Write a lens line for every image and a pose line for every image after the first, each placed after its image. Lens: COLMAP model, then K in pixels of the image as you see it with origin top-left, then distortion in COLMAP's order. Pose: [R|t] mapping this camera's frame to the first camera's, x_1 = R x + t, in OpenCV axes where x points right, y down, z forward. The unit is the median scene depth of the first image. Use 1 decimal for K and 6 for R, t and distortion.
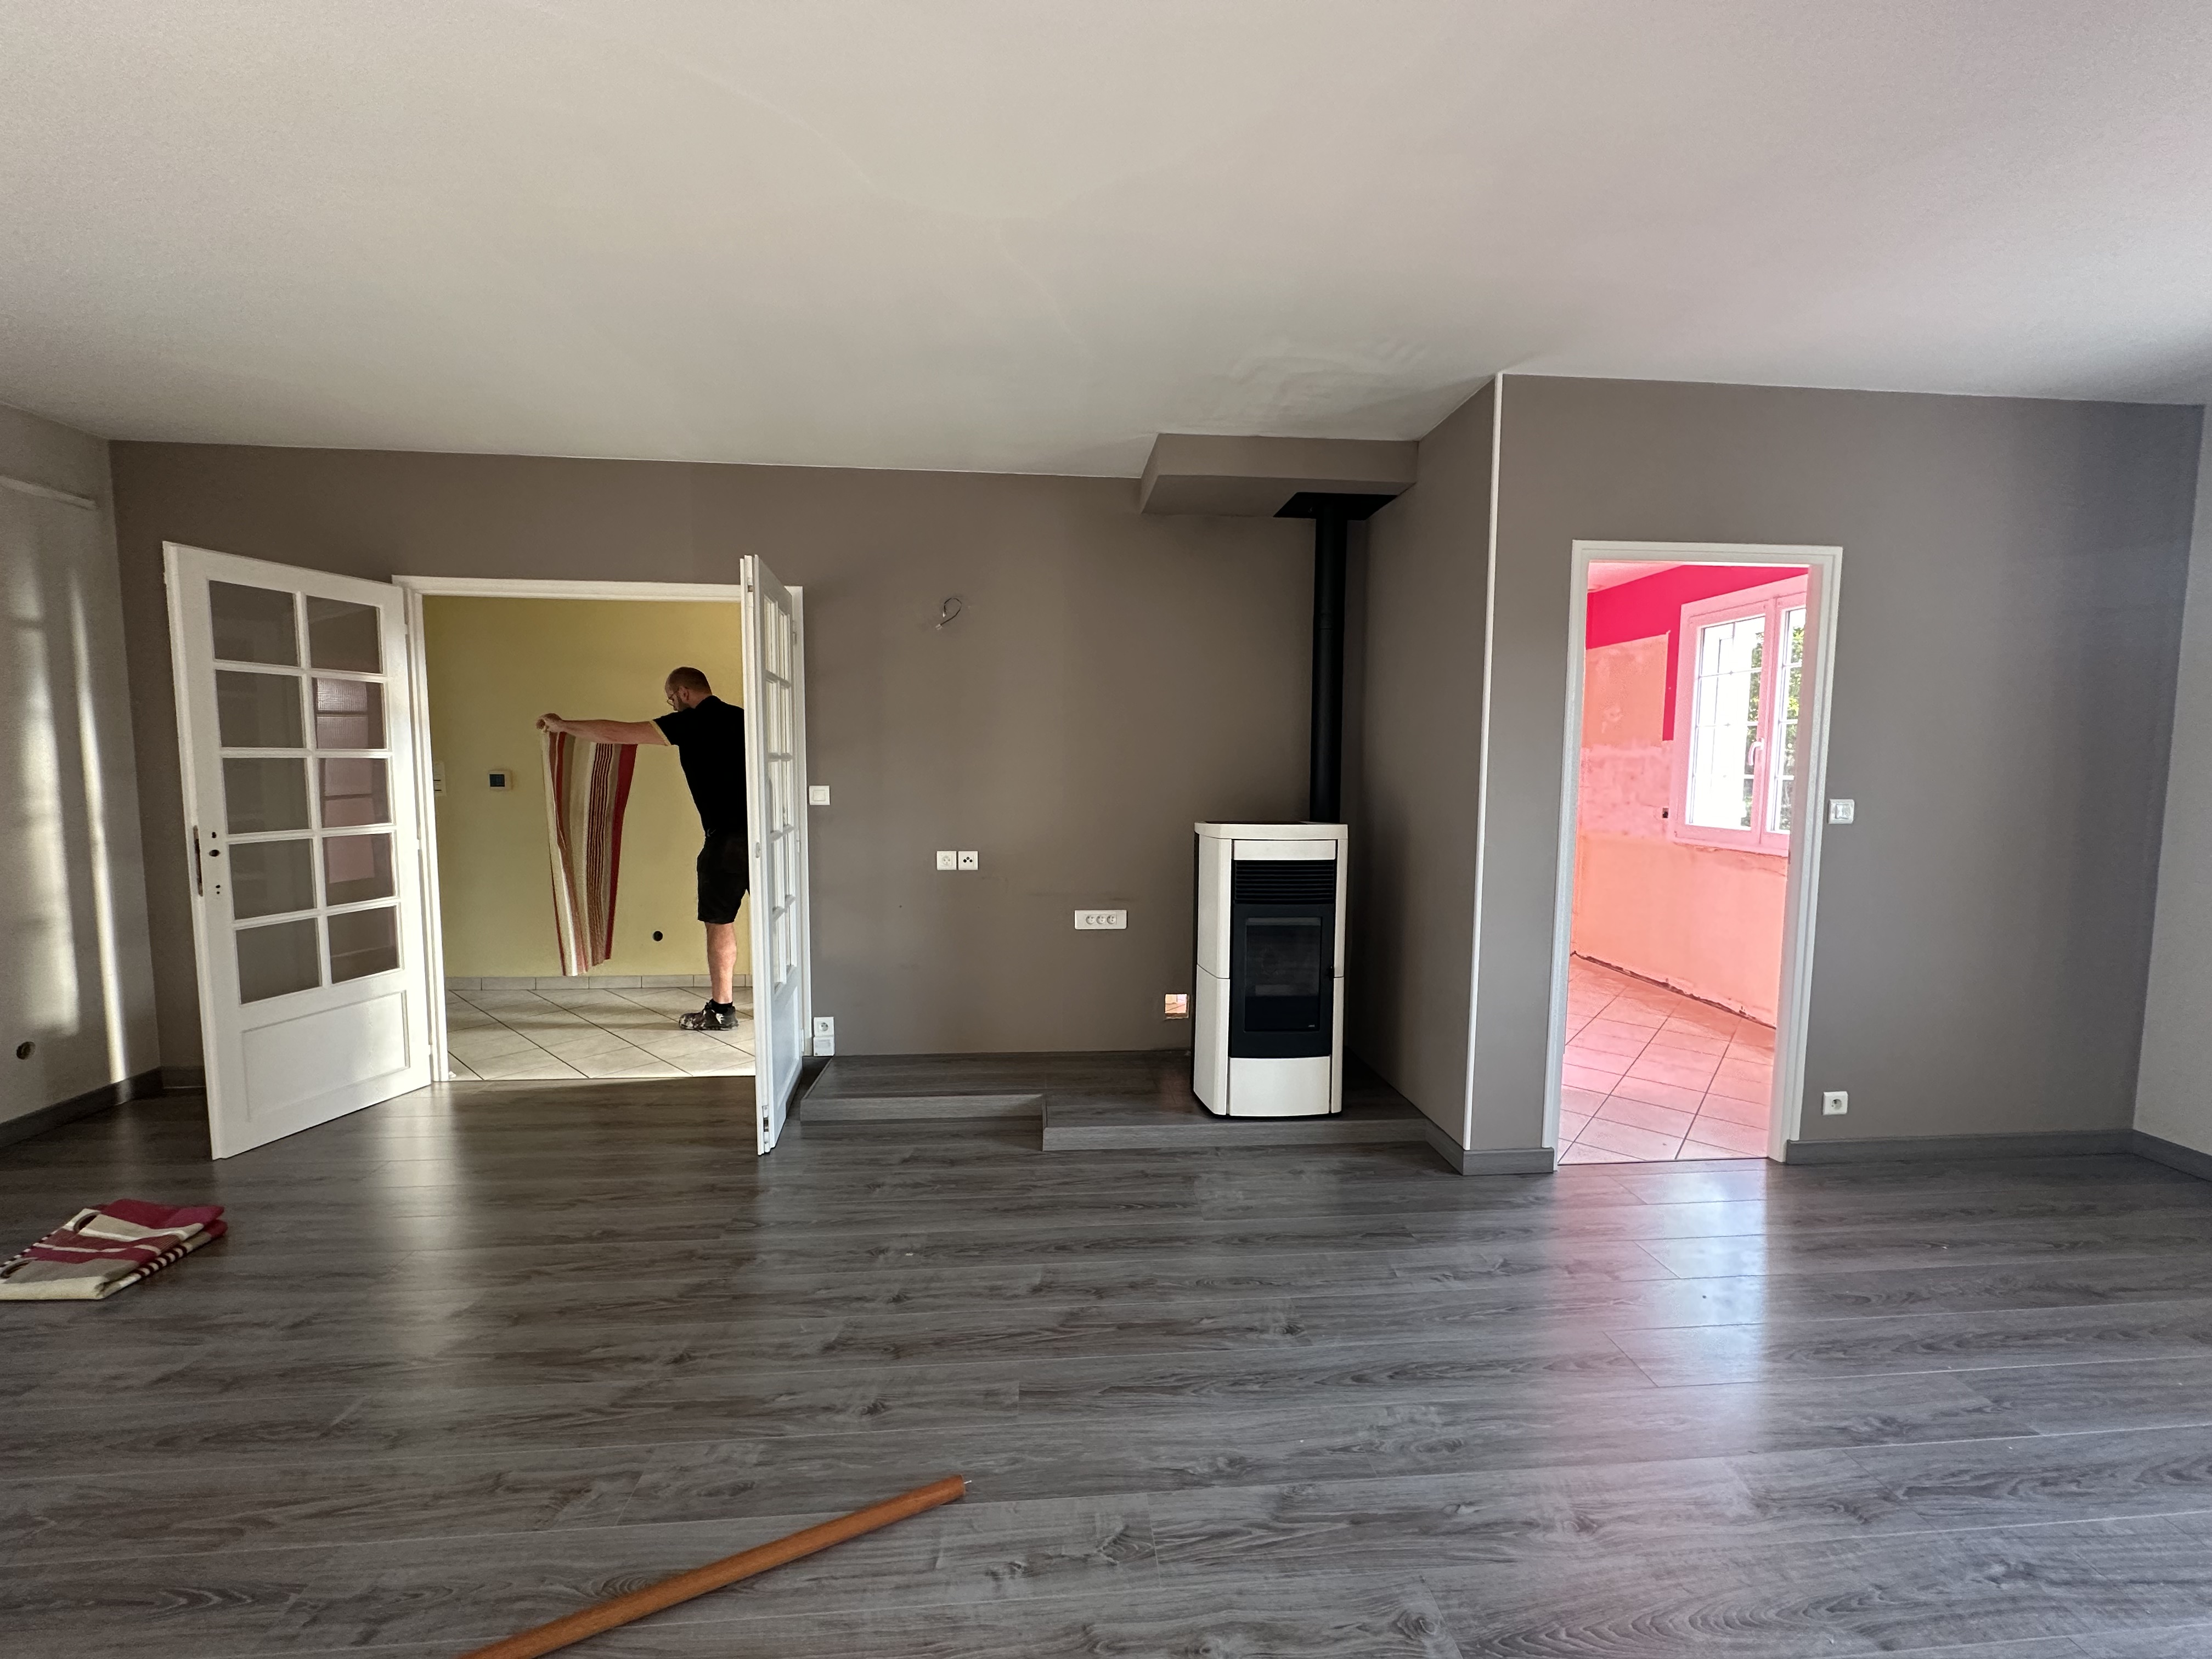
lens RADIAL K [[882.9, 0, 1106.0], [0, 882.9, 829.5], [0, 0, 1]] dist [-0.000866, -0.000308]
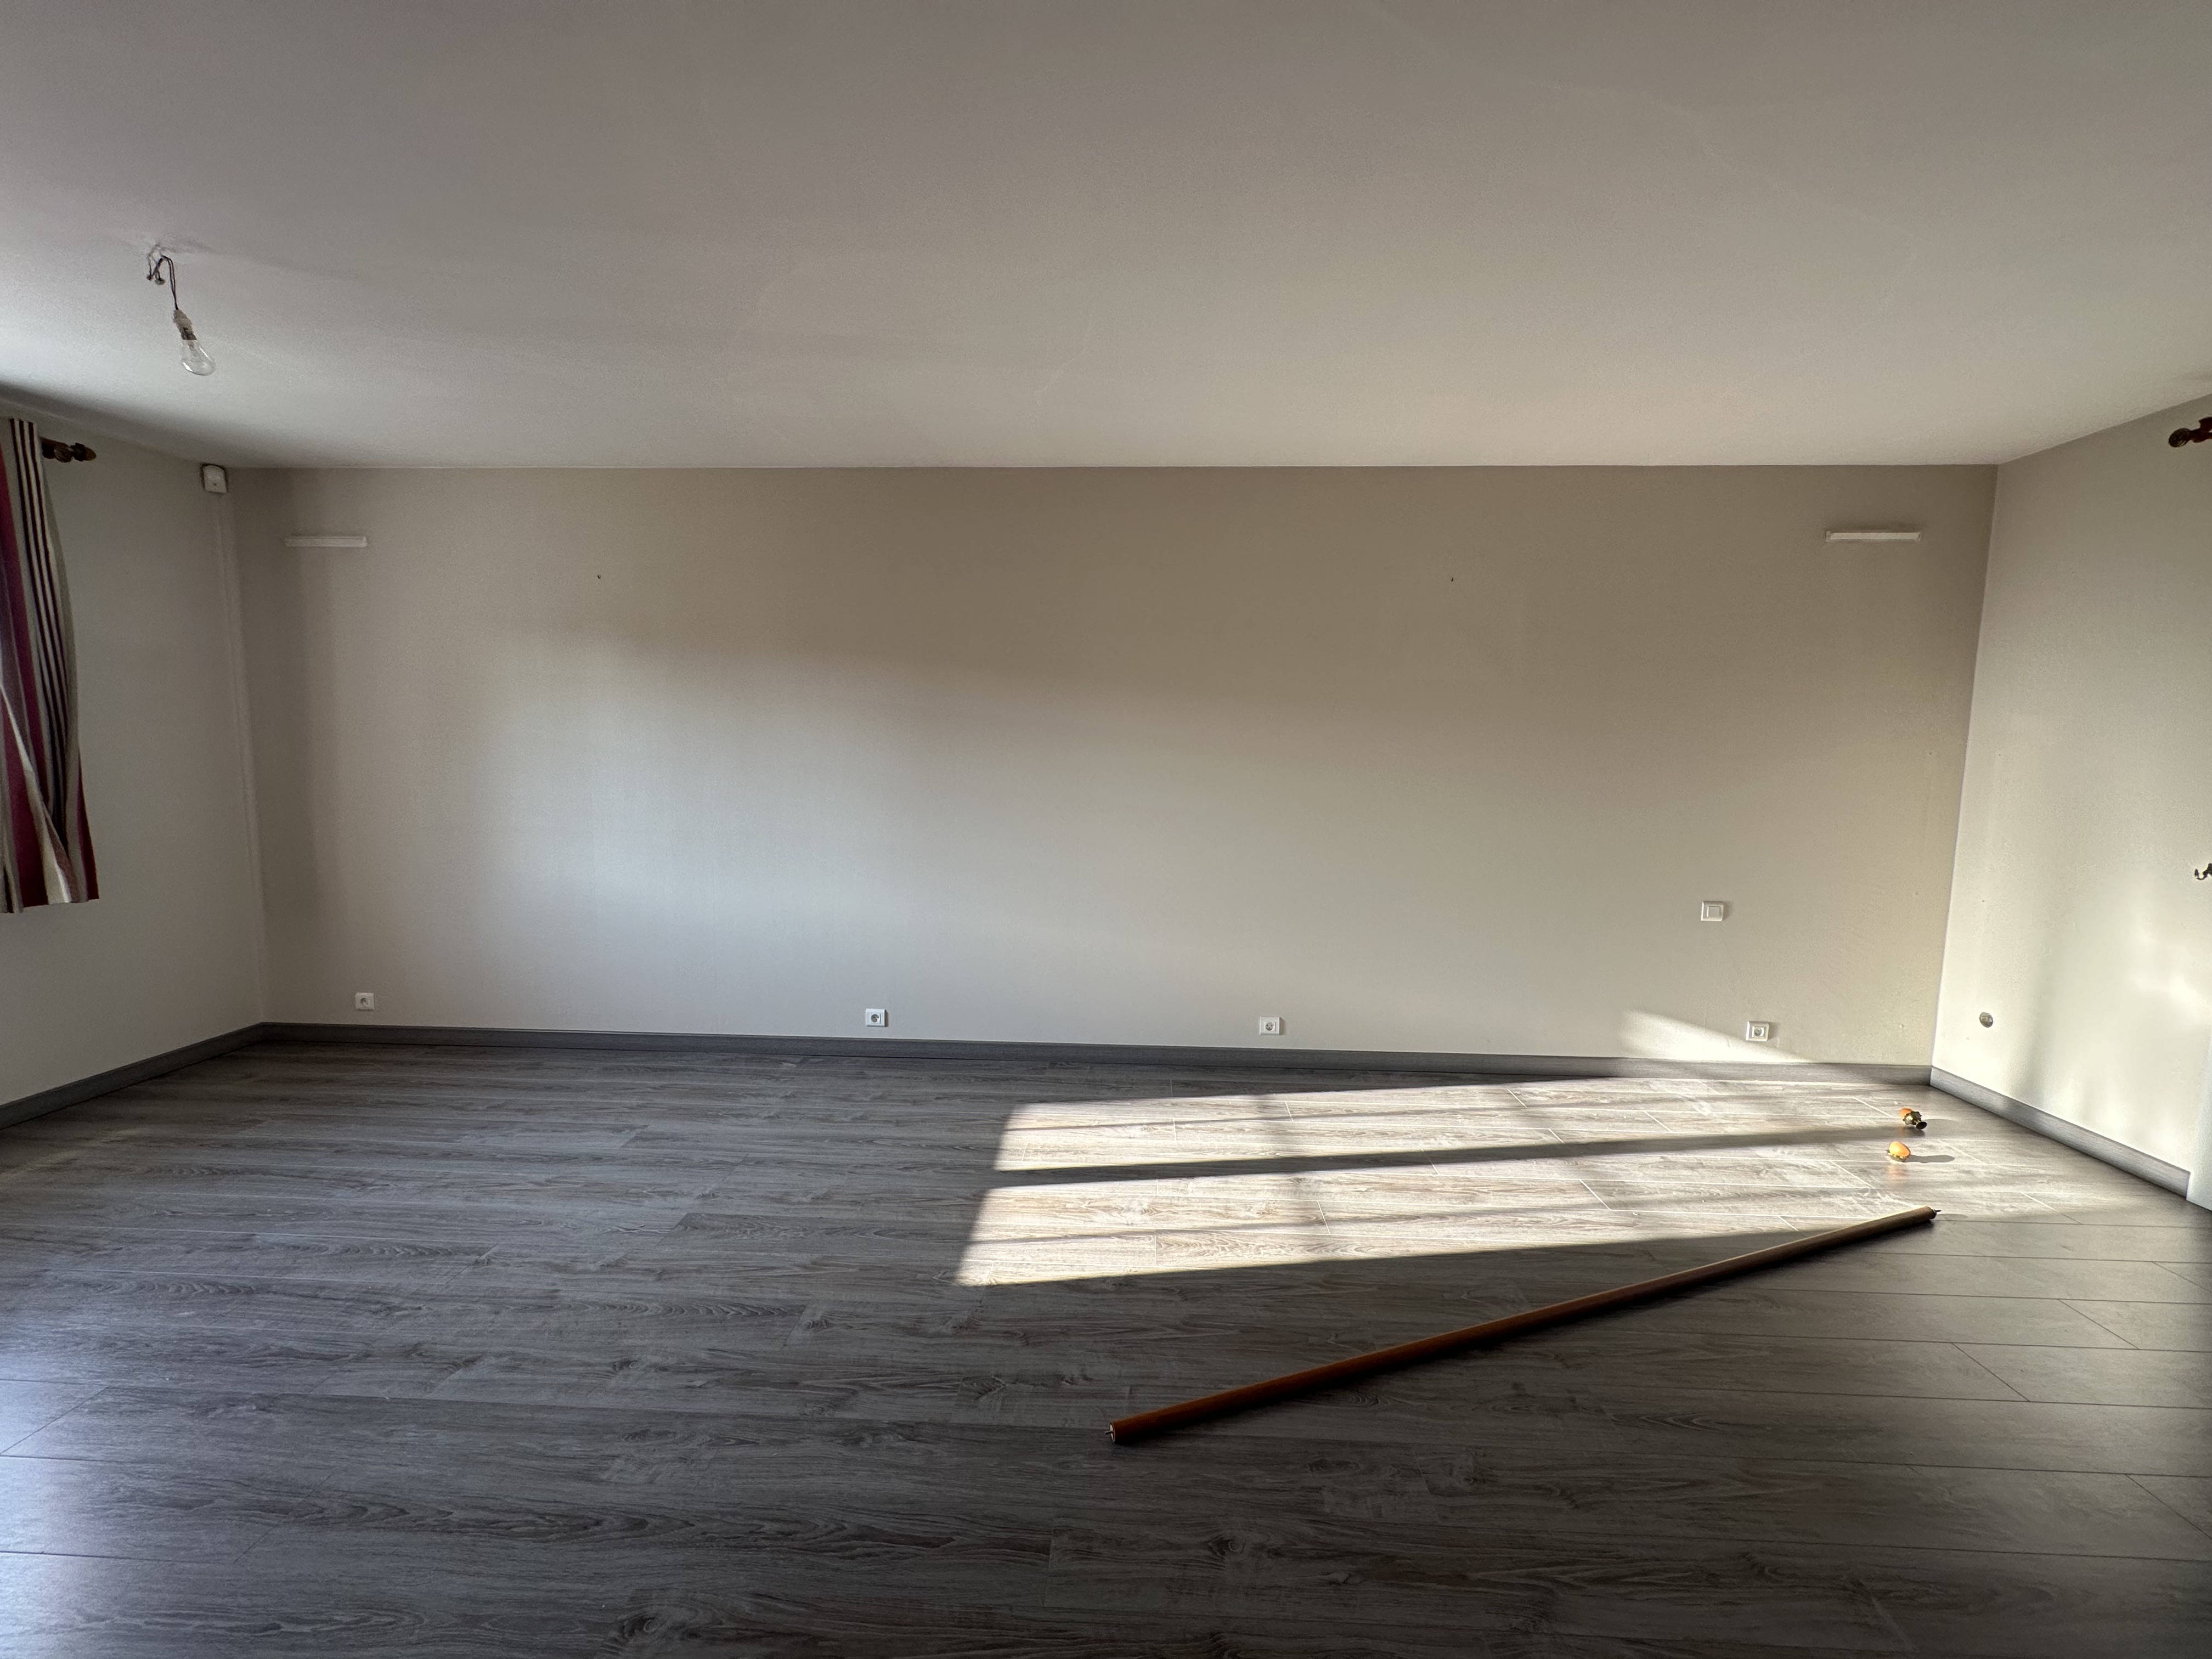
lens RADIAL K [[882.9, 0, 1106.0], [0, 882.9, 829.5], [0, 0, 1]] dist [-0.000866, -0.000308]
pose [[-0.991756, -0.030745, 0.124398, -0.262836], [-0.008784, 0.984817, 0.173372, -0.184051], [-0.127840, 0.170850, -0.976968, 1.907736]]
